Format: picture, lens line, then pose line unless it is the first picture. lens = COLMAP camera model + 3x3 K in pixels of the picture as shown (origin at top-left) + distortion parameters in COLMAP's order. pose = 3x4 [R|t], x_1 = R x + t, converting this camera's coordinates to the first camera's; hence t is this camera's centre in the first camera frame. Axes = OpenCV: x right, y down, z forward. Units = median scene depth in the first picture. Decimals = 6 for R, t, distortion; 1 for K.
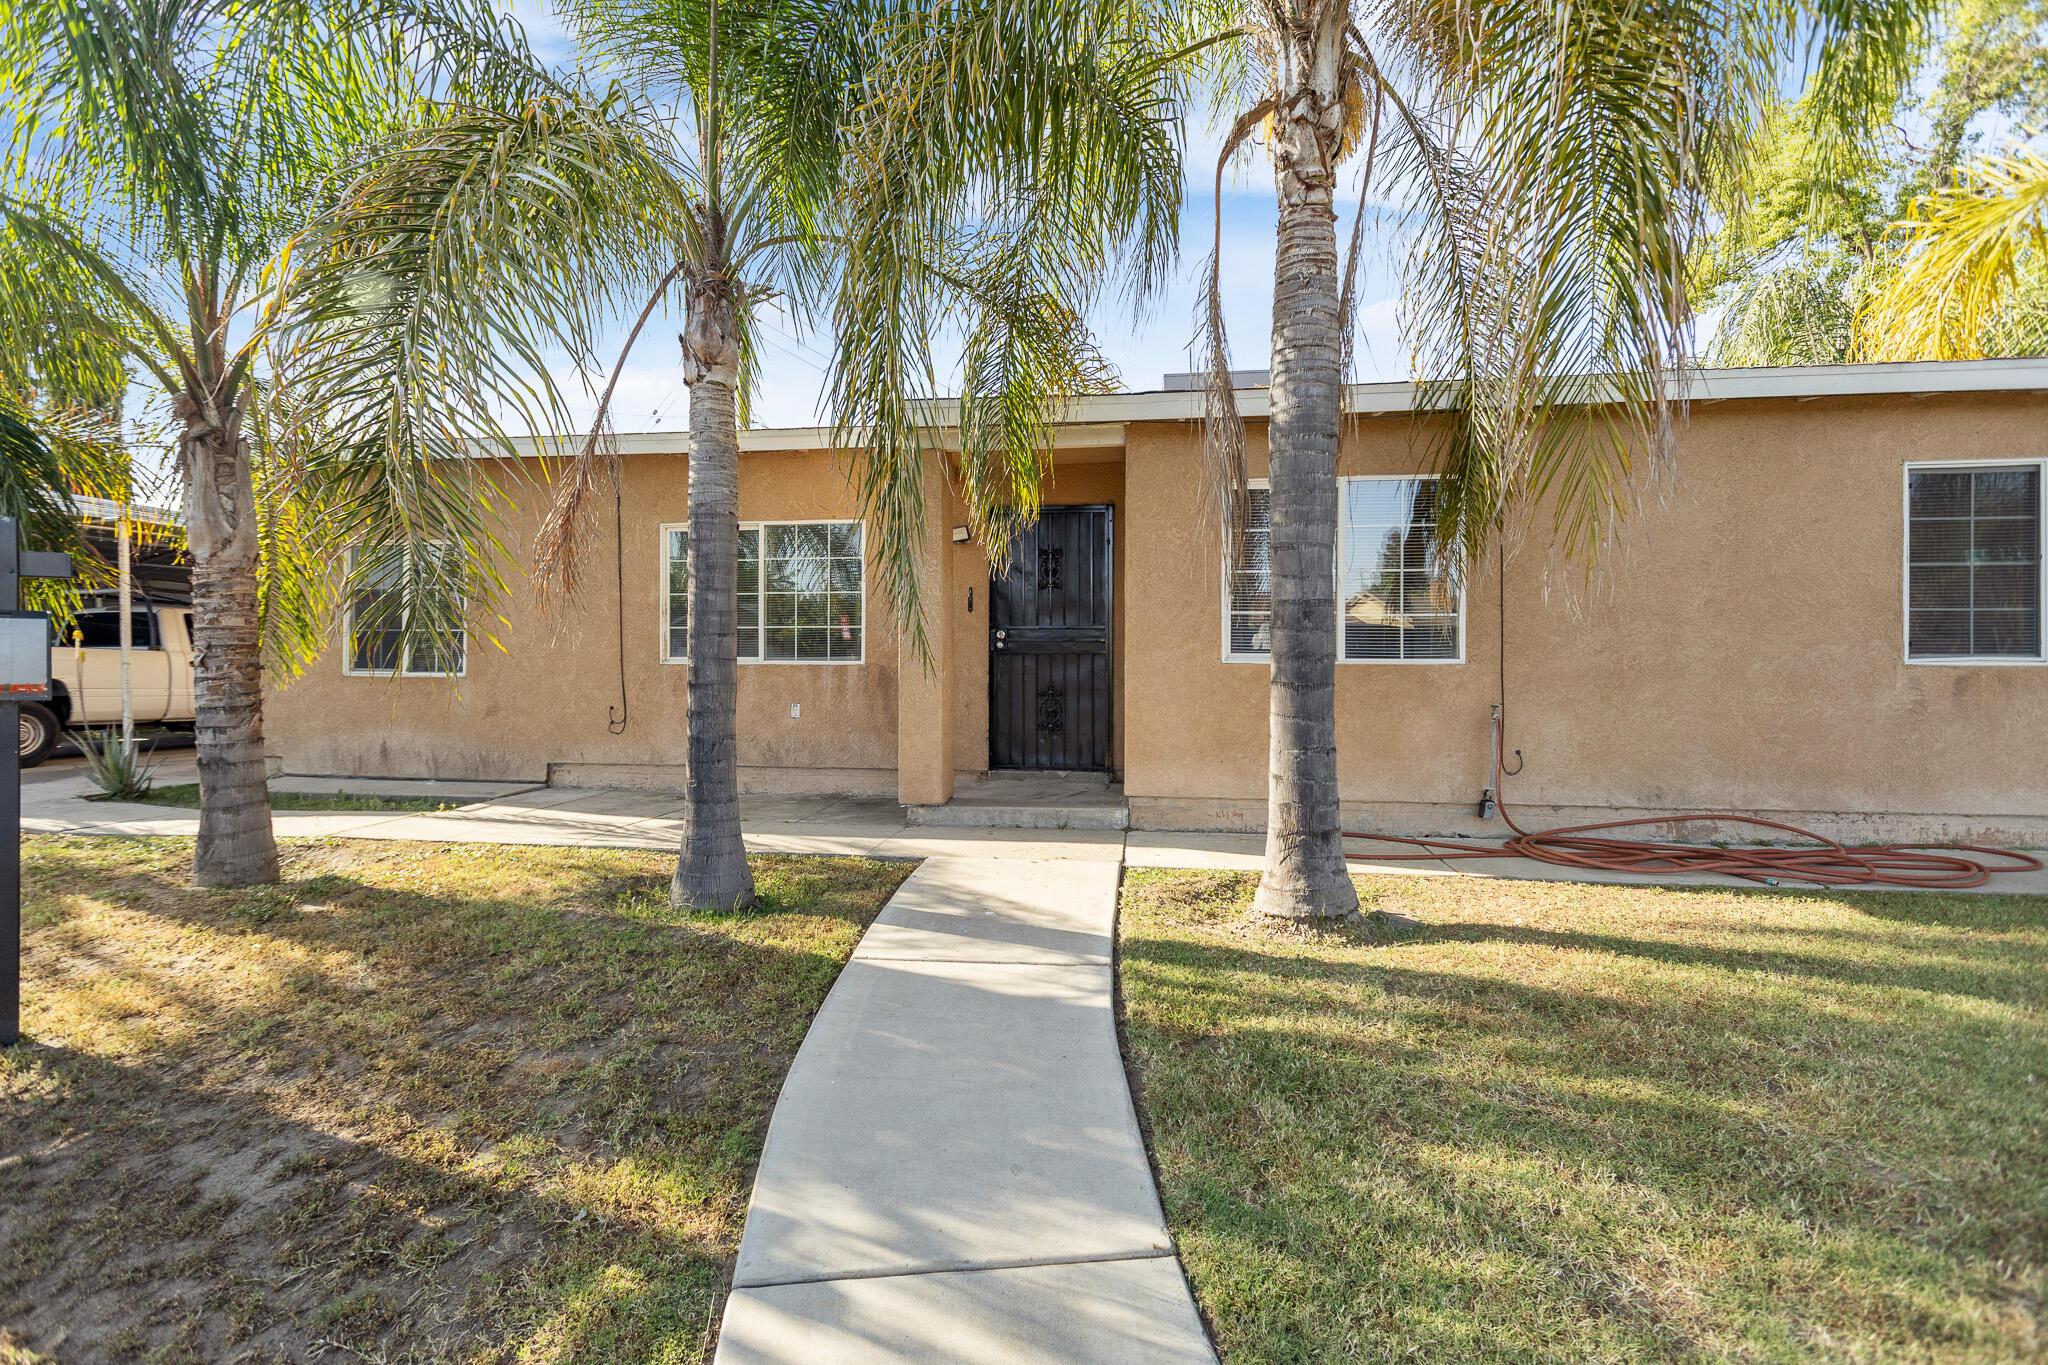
lens RADIAL K [[918.4, 0, 1032.4], [0, 918.4, 671.4], [0, 0, 1]] dist [0.000808, 0.000341]
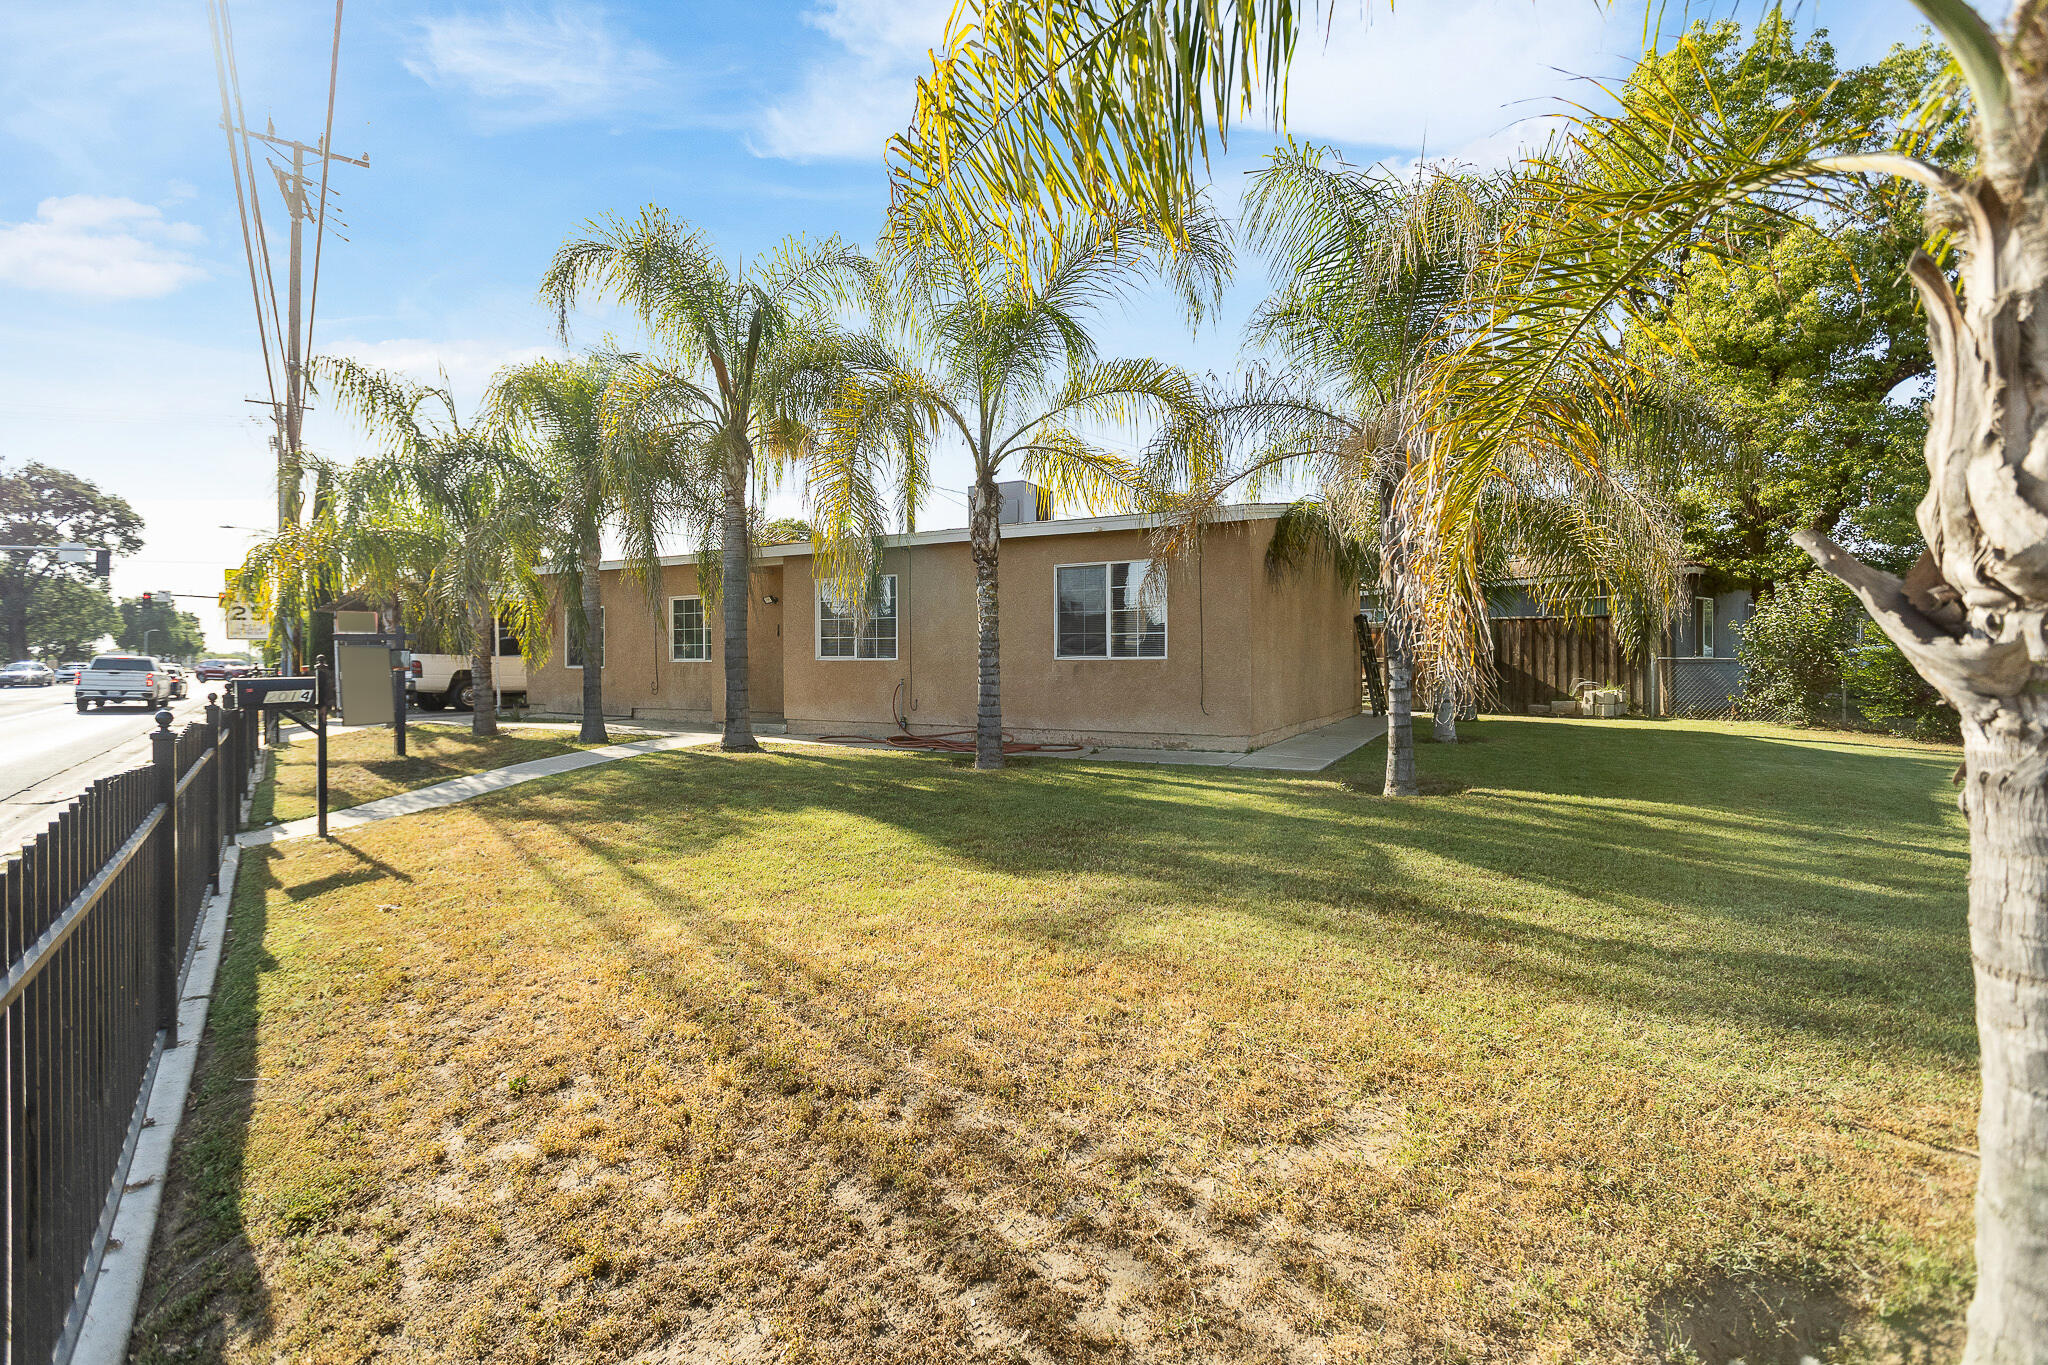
lens RADIAL K [[918.4, 0, 1032.4], [0, 918.4, 671.4], [0, 0, 1]] dist [0.000808, 0.000341]
pose [[0.940158, -0.000283, -0.340739, 1.481305], [0.003577, 0.999953, 0.009038, -0.003572], [0.340721, -0.009716, 0.940114, -0.968418]]
